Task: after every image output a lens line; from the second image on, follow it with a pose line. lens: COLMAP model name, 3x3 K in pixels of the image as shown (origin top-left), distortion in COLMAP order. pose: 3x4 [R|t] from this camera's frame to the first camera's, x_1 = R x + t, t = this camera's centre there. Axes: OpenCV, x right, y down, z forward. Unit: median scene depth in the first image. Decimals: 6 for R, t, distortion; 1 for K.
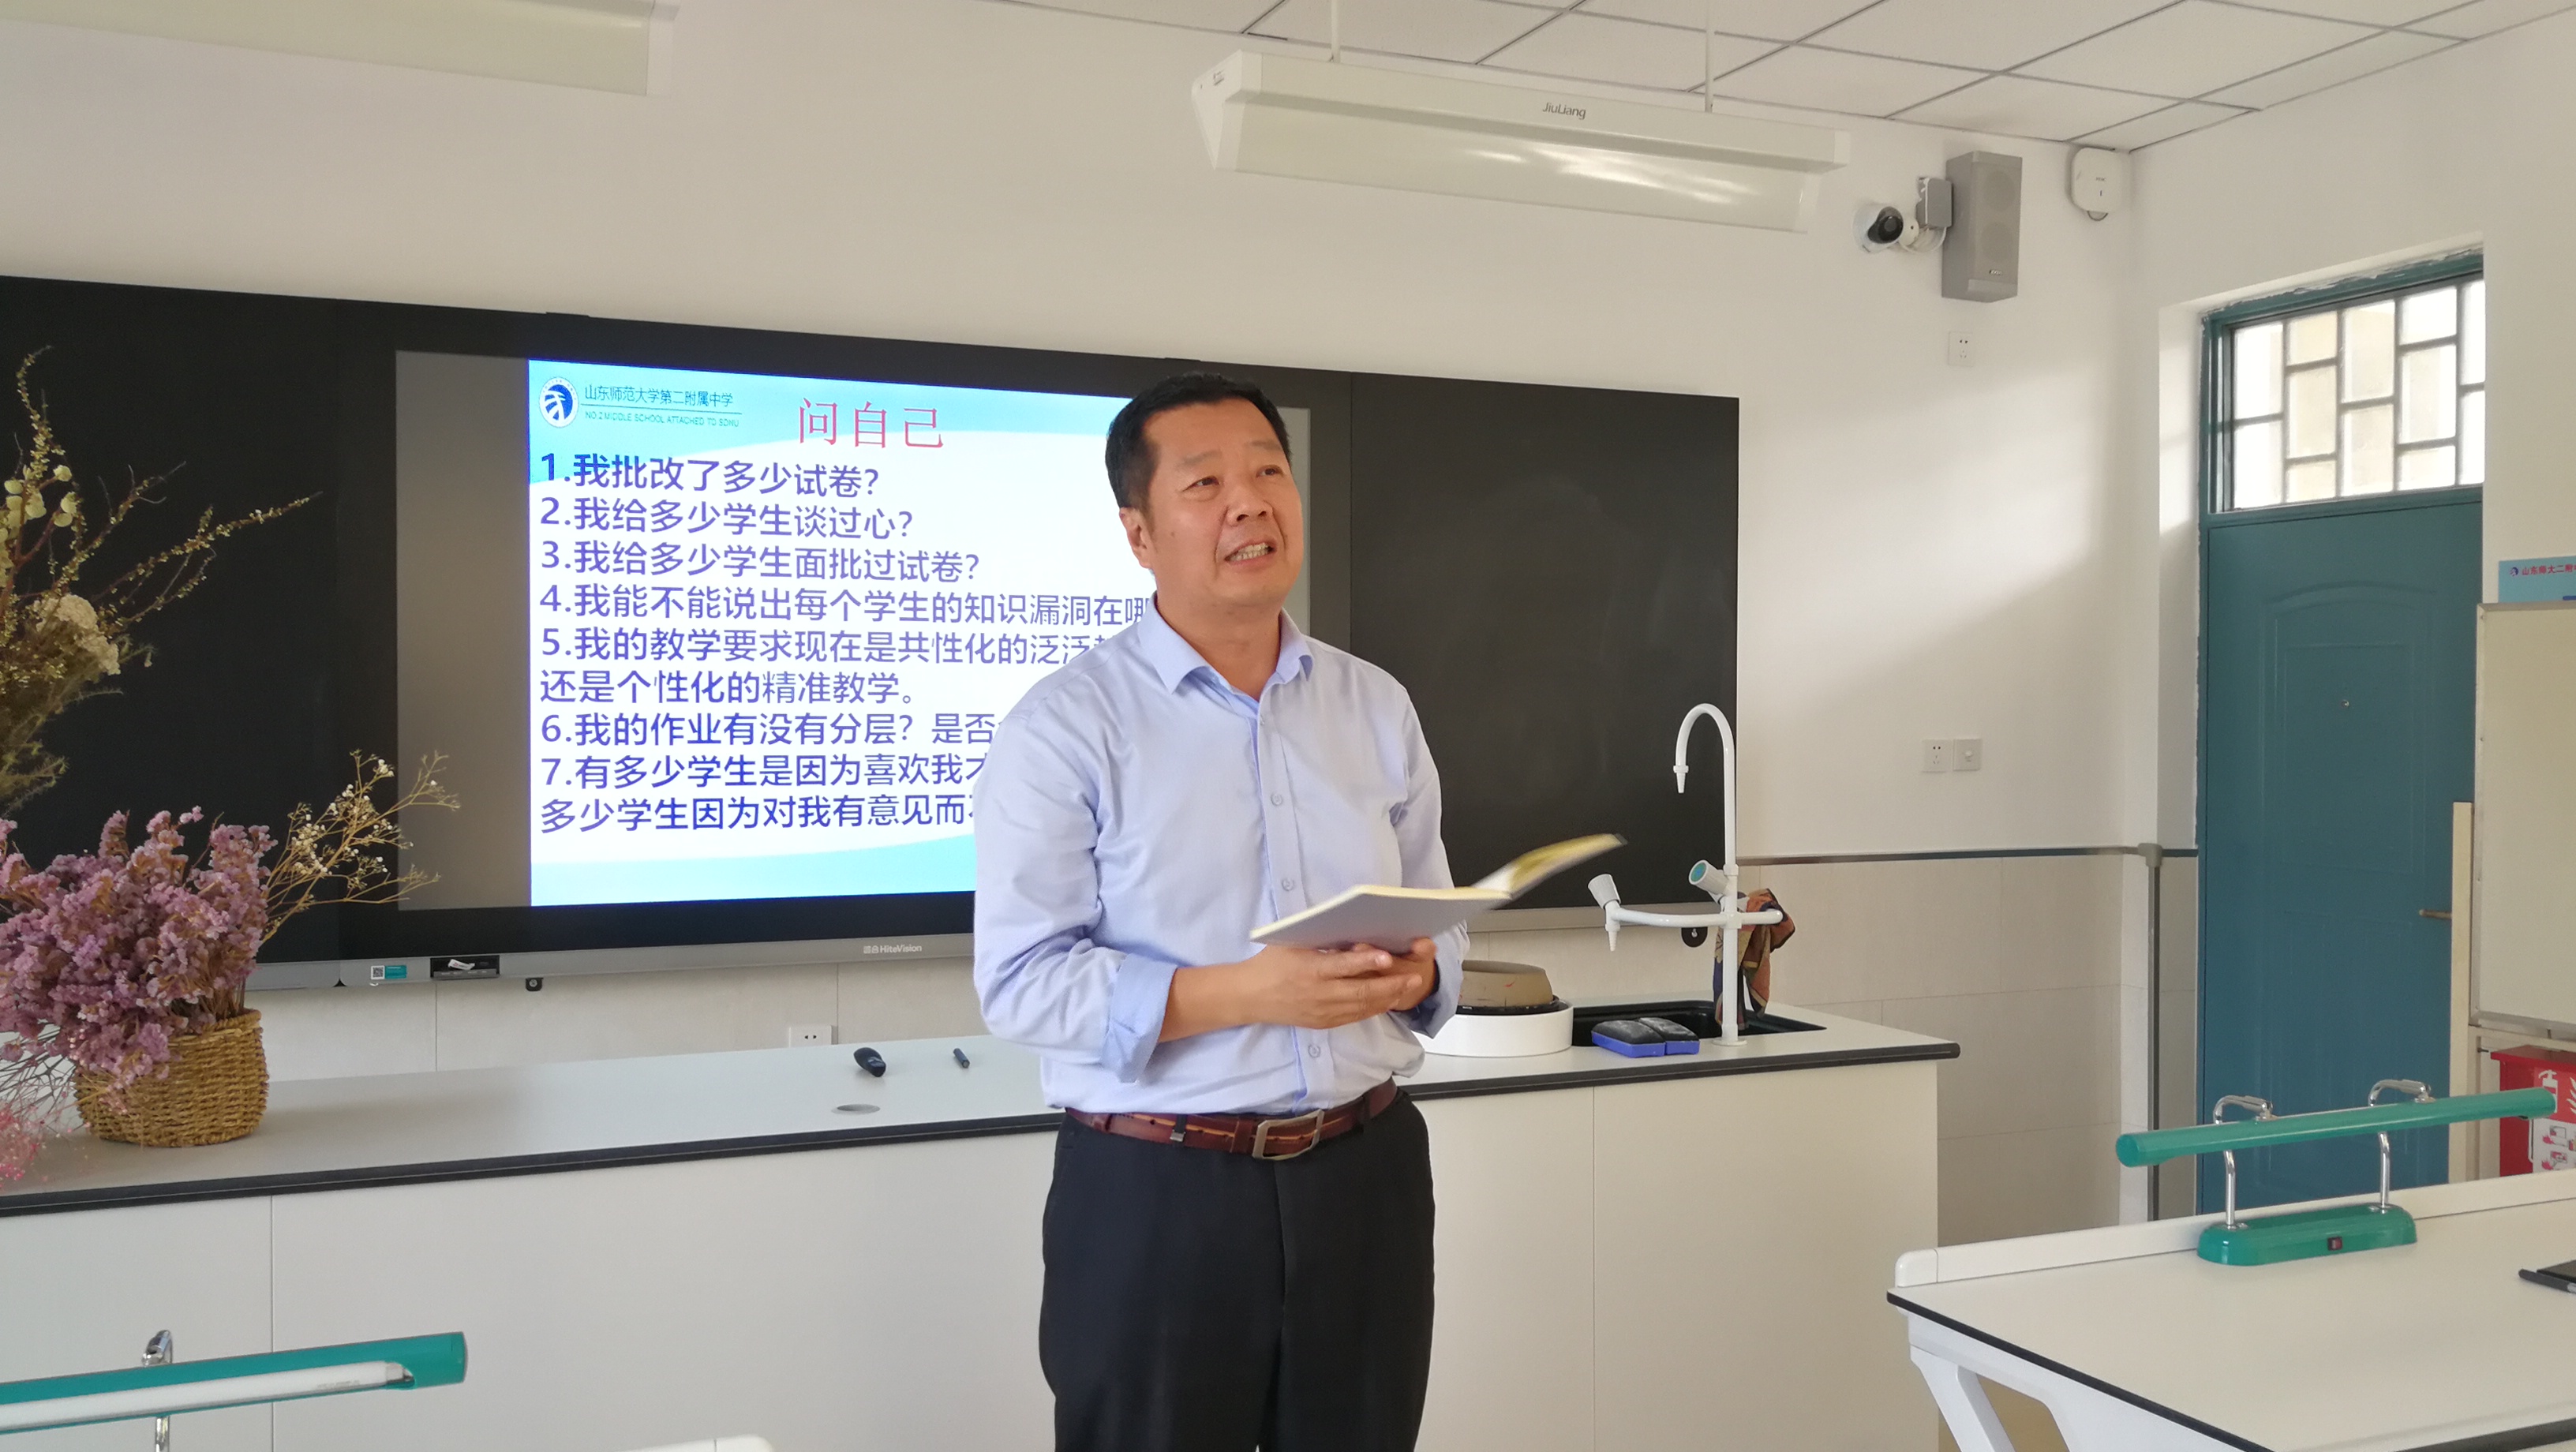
lens RADIAL K [[2096.5, 0, 1290.1], [0, 2096.5, 718.2], [0, 0, 1]] dist [0.013305, -0.021965]
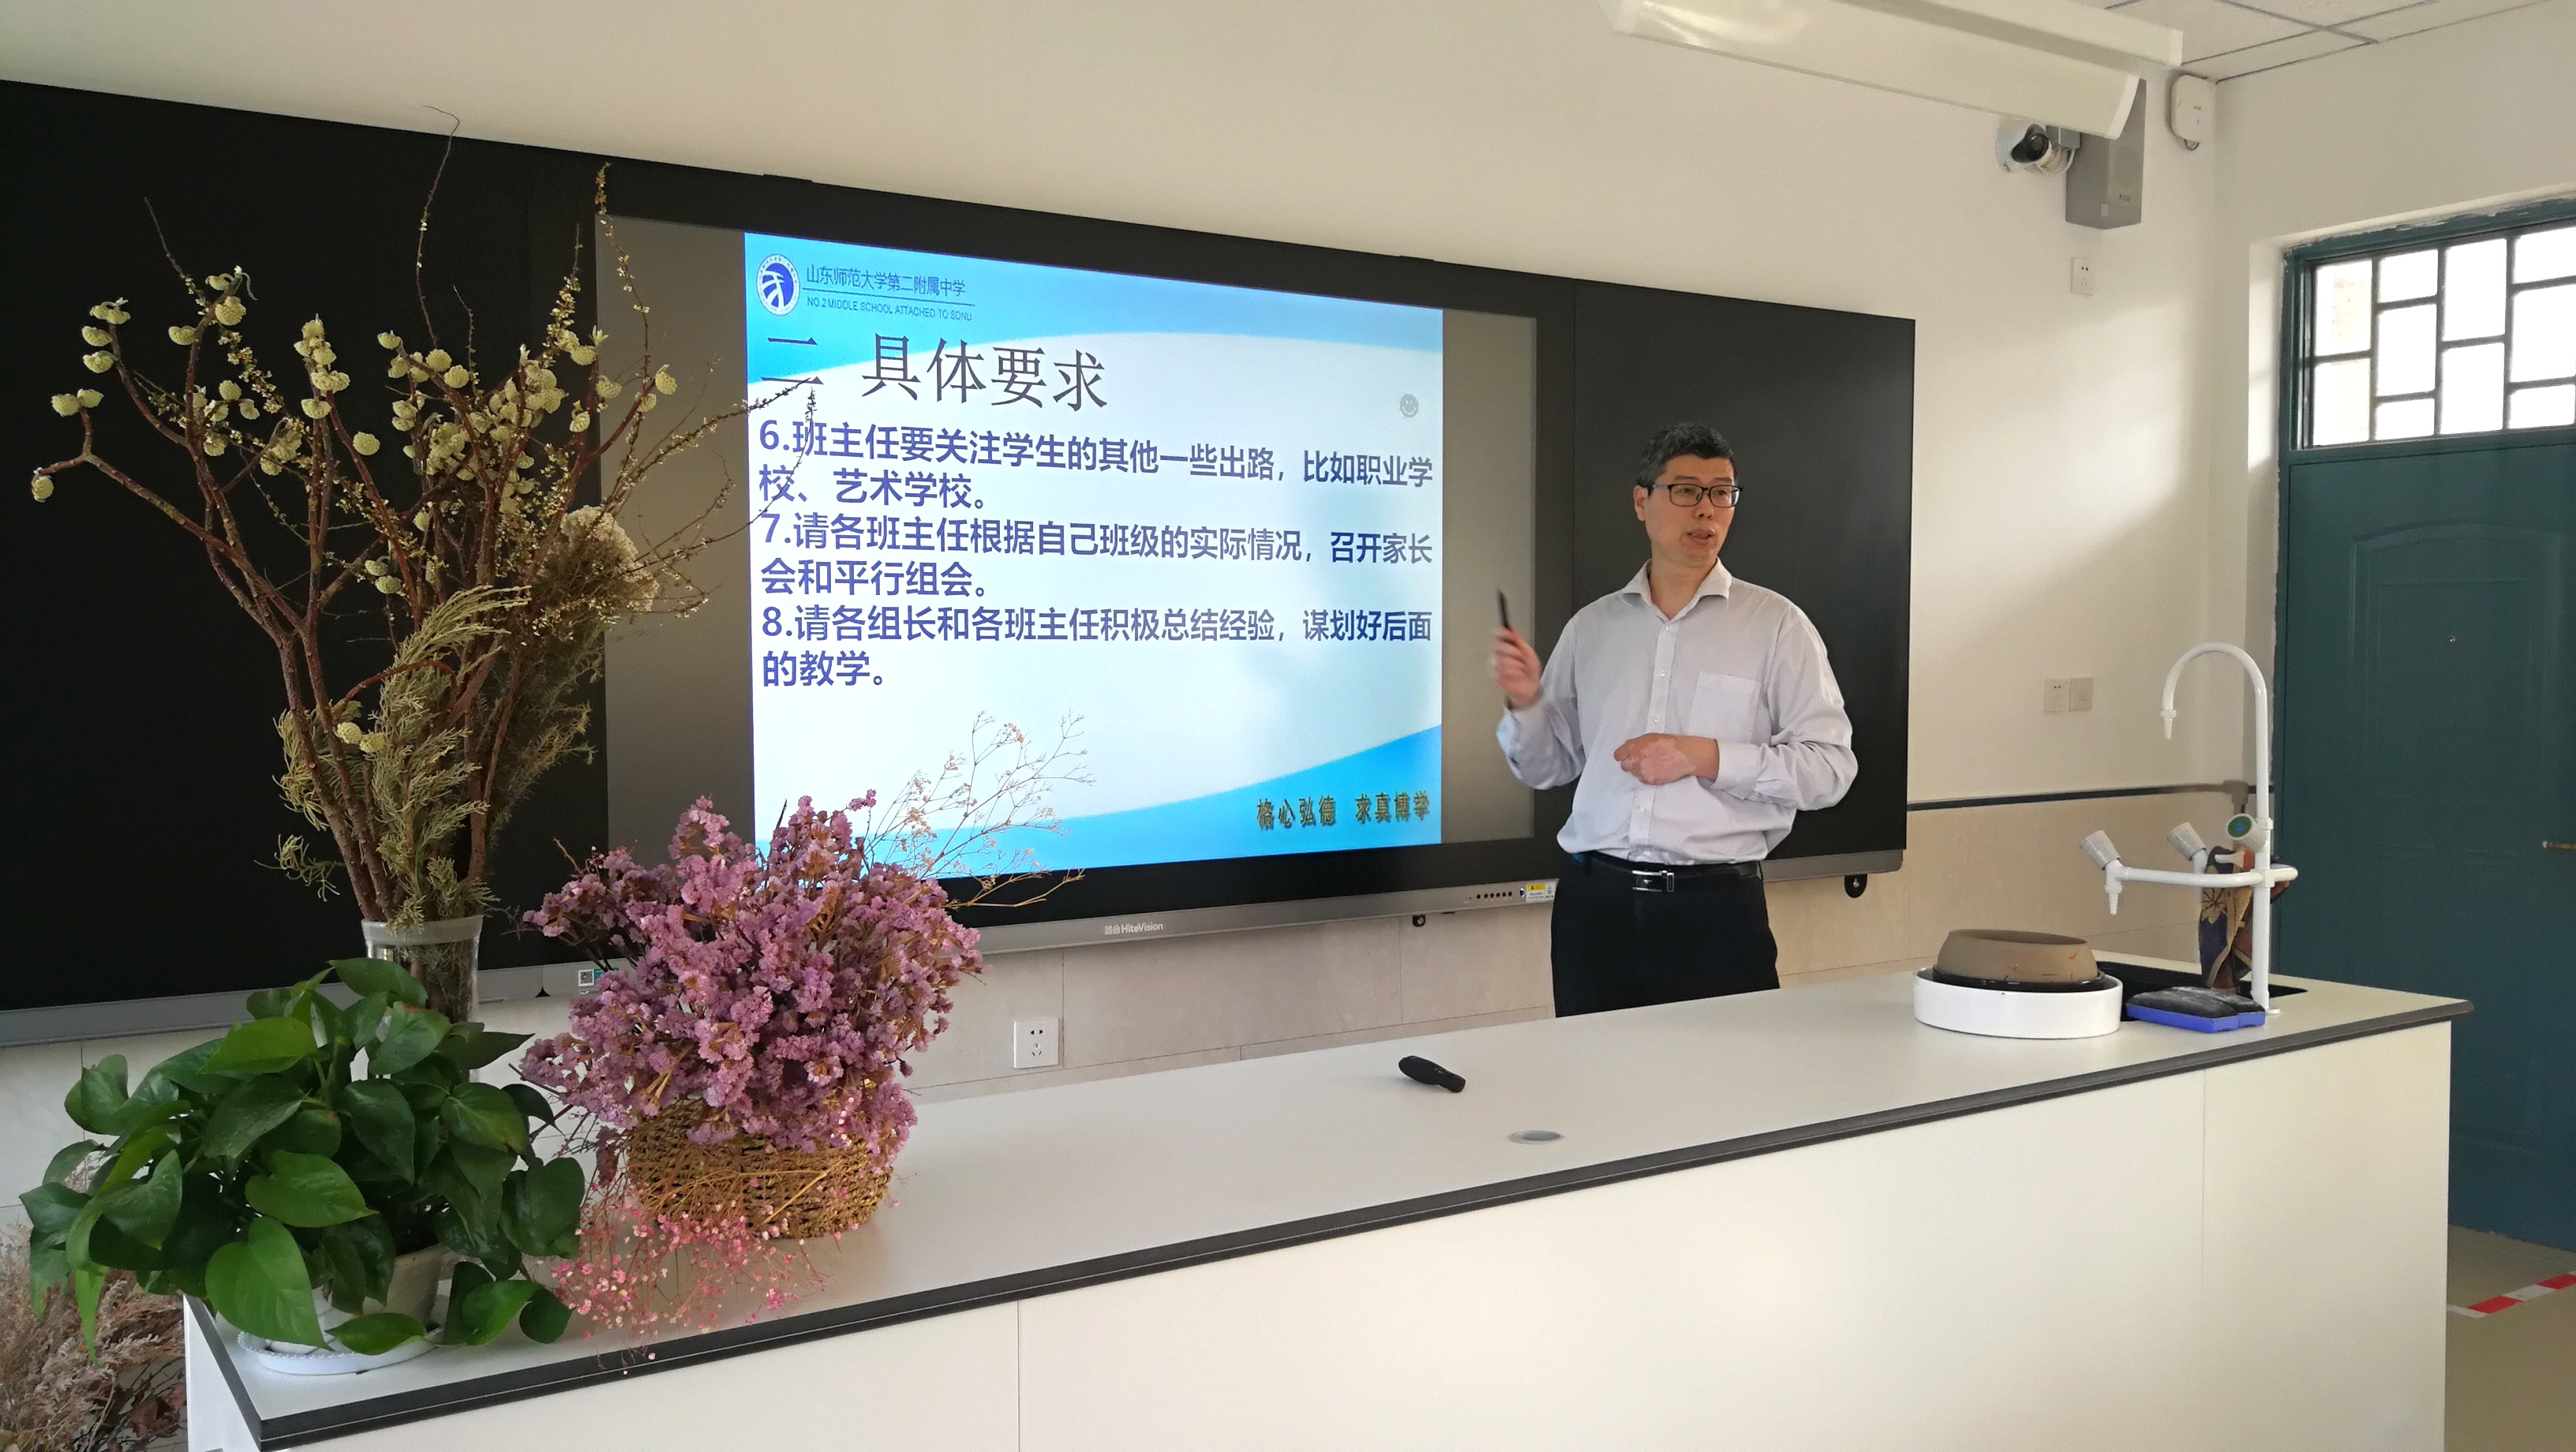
lens RADIAL K [[2096.5, 0, 1284.6], [0, 2096.5, 737.4], [0, 0, 1]] dist [0.013305, -0.021965]
pose [[0.981981, -0.013269, 0.188514, -0.236671], [0.006132, 0.999244, 0.038393, -0.002011], [-0.188881, -0.036546, 0.981320, 0.109064]]
